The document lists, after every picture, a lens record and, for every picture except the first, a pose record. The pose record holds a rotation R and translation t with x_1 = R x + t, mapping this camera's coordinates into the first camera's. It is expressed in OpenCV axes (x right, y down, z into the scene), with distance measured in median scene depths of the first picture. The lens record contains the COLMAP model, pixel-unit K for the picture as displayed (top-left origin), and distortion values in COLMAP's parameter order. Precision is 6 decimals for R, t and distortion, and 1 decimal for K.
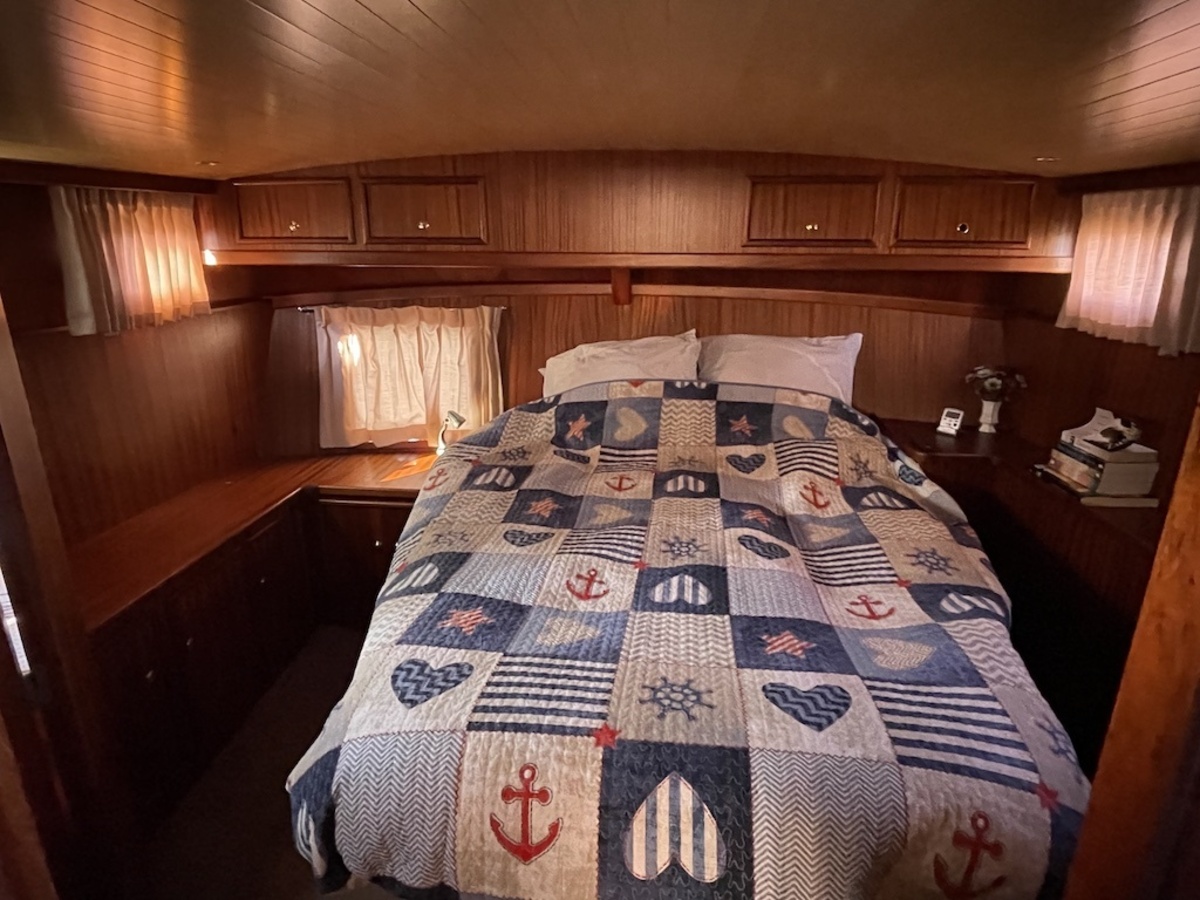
lens RADIAL K [[658.2, 0, 598.1], [0, 658.2, 444.9], [0, 0, 1]] dist [0.005130, 0.000537]
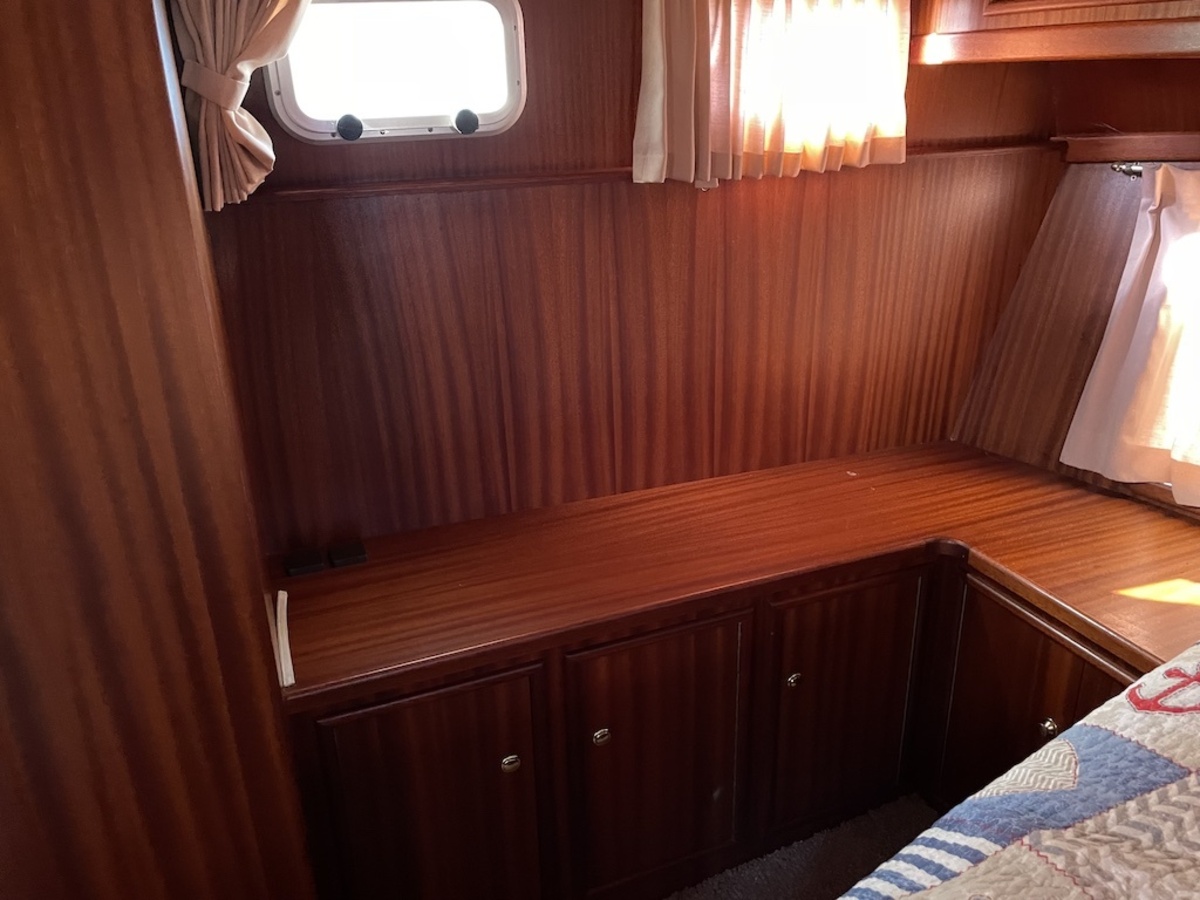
lens RADIAL K [[920.3, 0, 600.2], [0, 920.3, 450.6], [0, 0, 1]] dist [0.025664, -0.017081]
pose [[0.466873, 0.320129, -0.824346, -0.025494], [-0.242499, 0.942789, 0.228785, -0.094185], [0.850426, 0.093089, 0.517794, 0.442978]]
